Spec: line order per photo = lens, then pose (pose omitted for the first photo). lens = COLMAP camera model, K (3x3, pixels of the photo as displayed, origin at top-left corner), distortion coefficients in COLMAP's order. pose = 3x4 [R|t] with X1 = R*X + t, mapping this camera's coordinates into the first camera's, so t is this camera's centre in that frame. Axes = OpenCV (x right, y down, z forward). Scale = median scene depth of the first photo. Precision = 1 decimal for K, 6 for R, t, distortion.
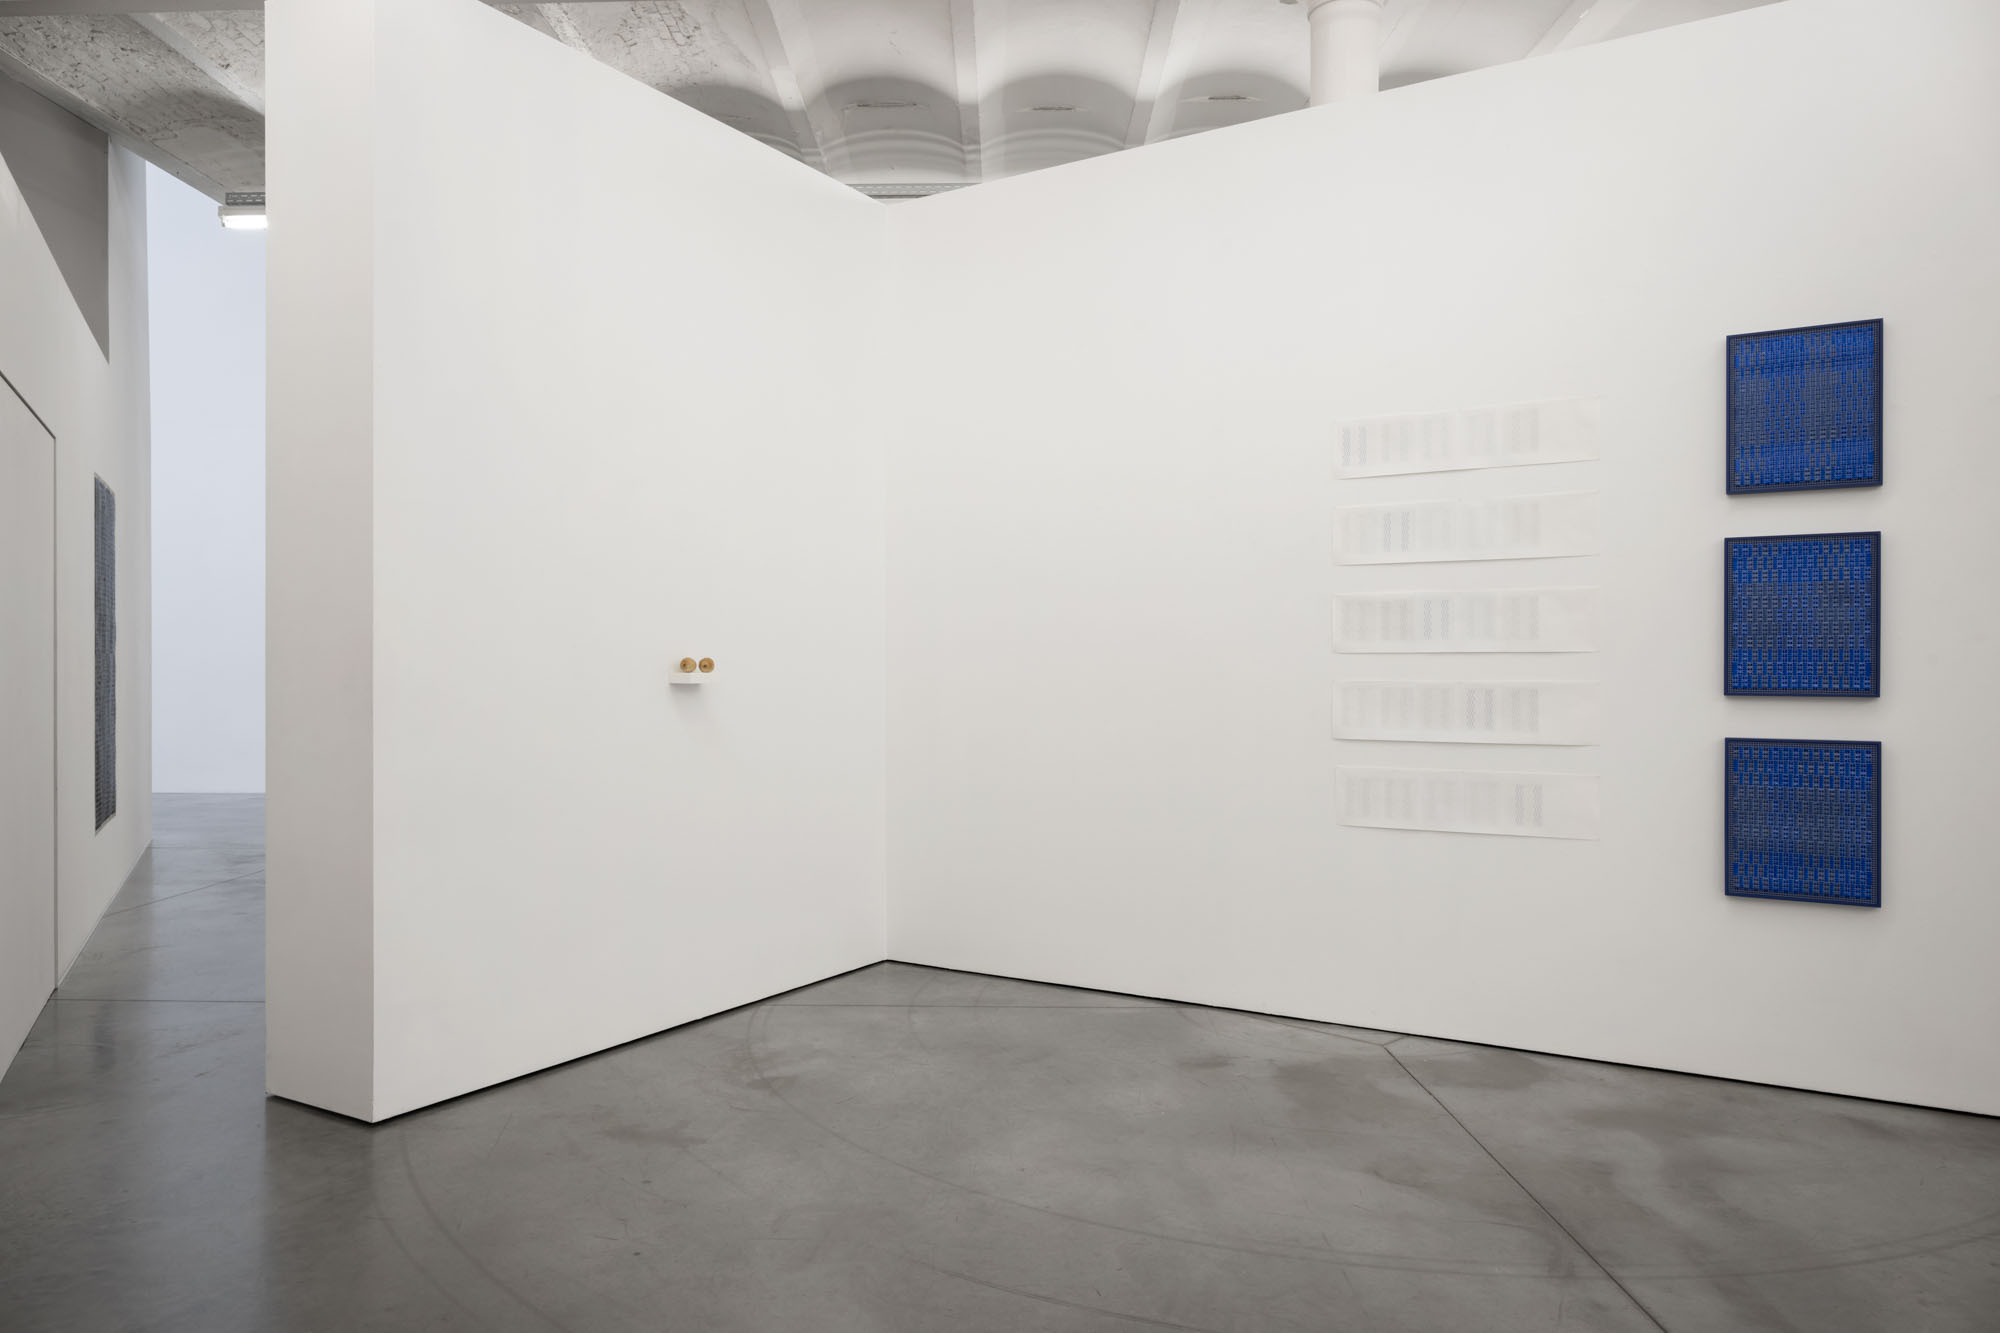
lens RADIAL K [[1354.5, 0, 1000.0], [0, 1354.5, 666.5], [0, 0, 1]] dist [0.005630, -0.005804]
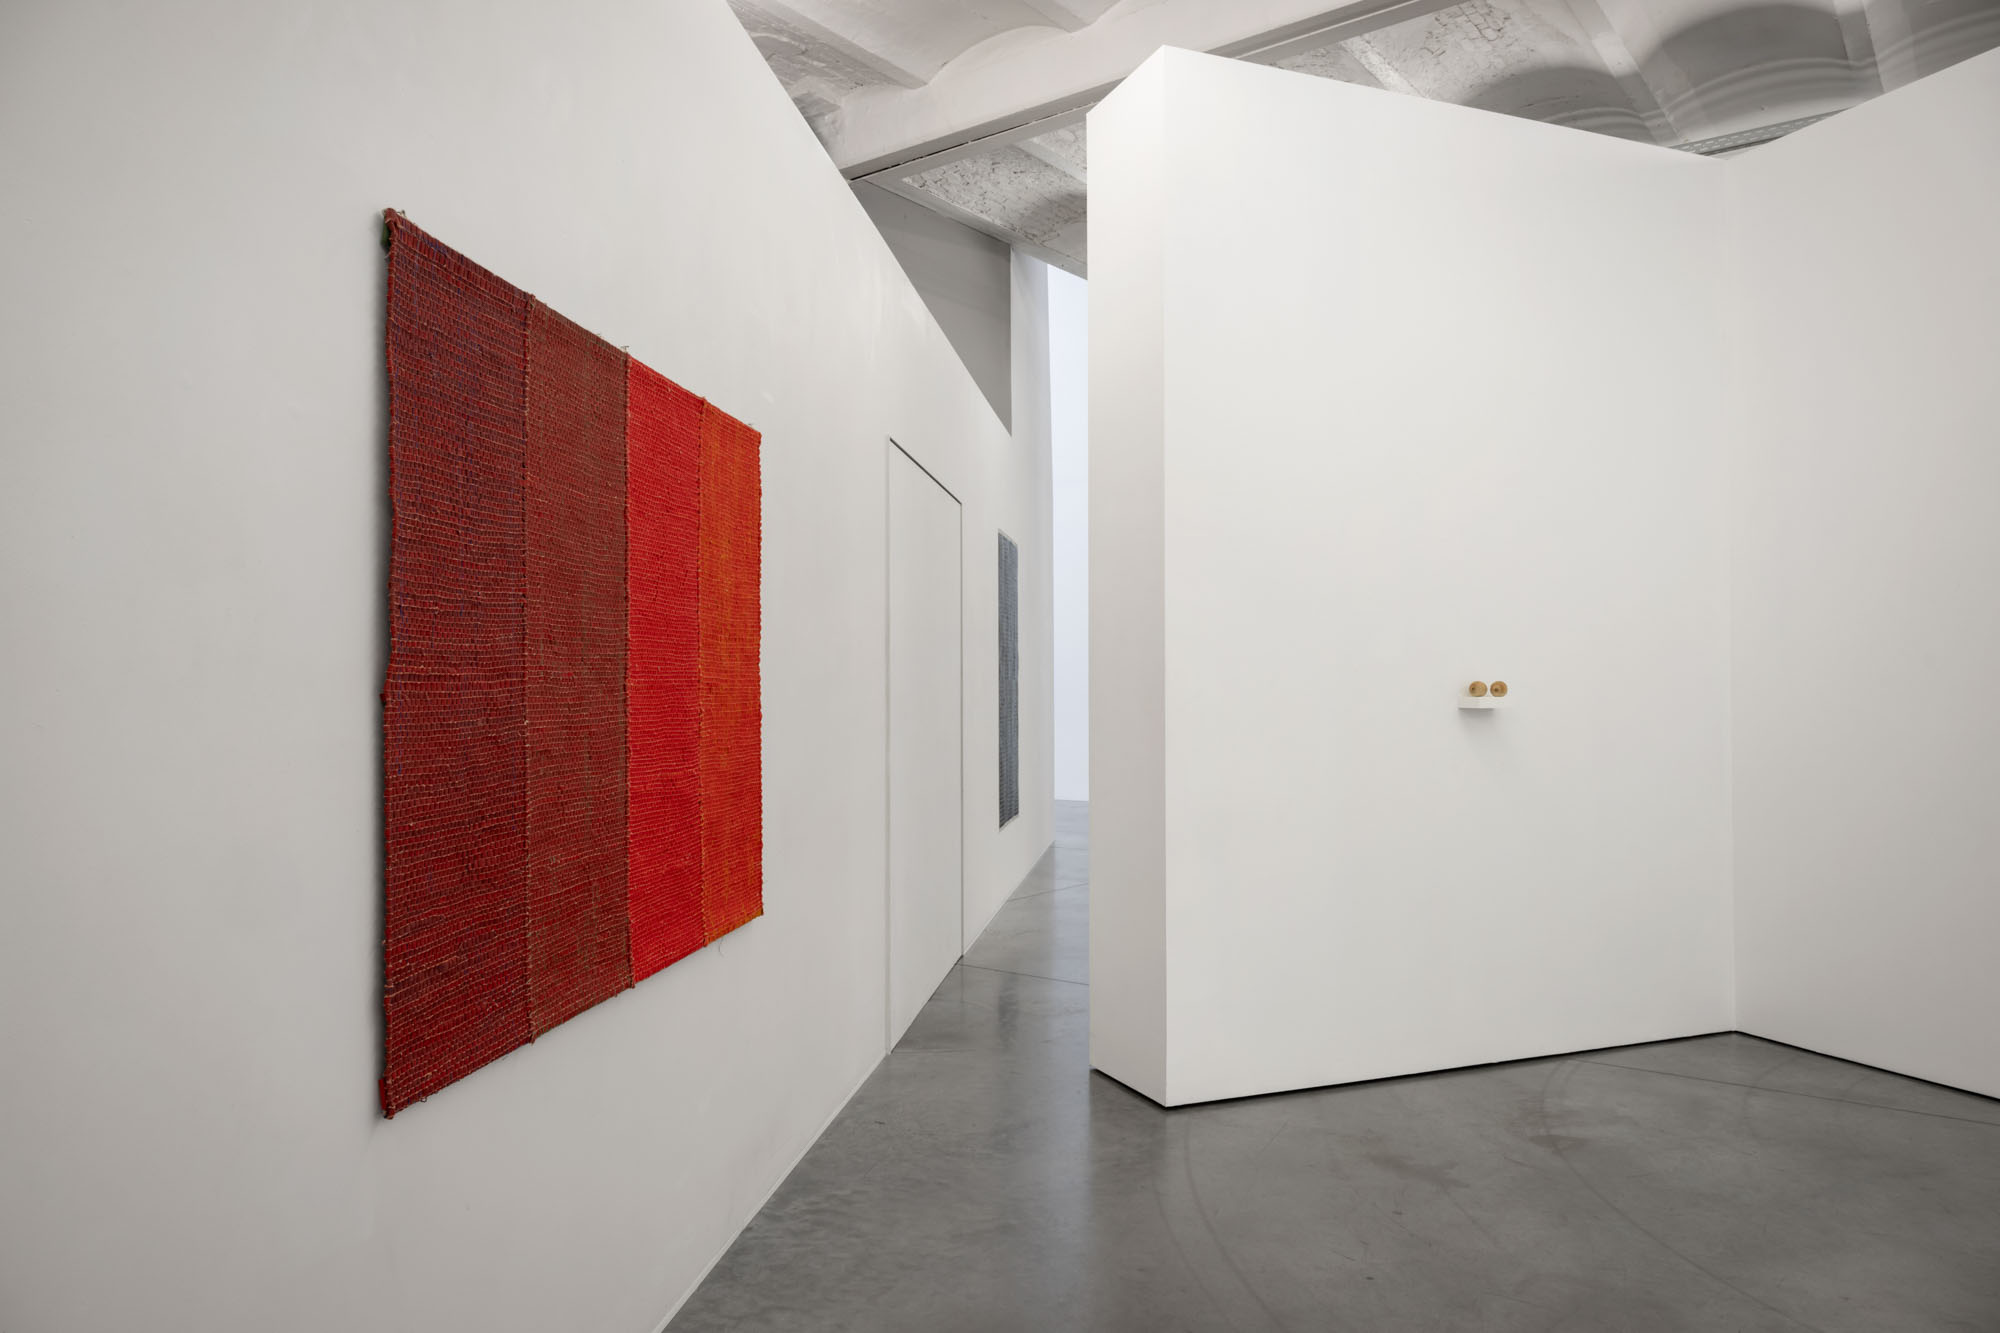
lens RADIAL K [[1418.2, 0, 1000.0], [0, 1418.2, 666.5], [0, 0, 1]] dist [0.001634, -0.000053]
pose [[0.804856, -0.010740, -0.593372, 0.102738], [0.001213, 0.999864, -0.016452, -0.000982], [0.593468, 0.012522, 0.804760, -0.007610]]
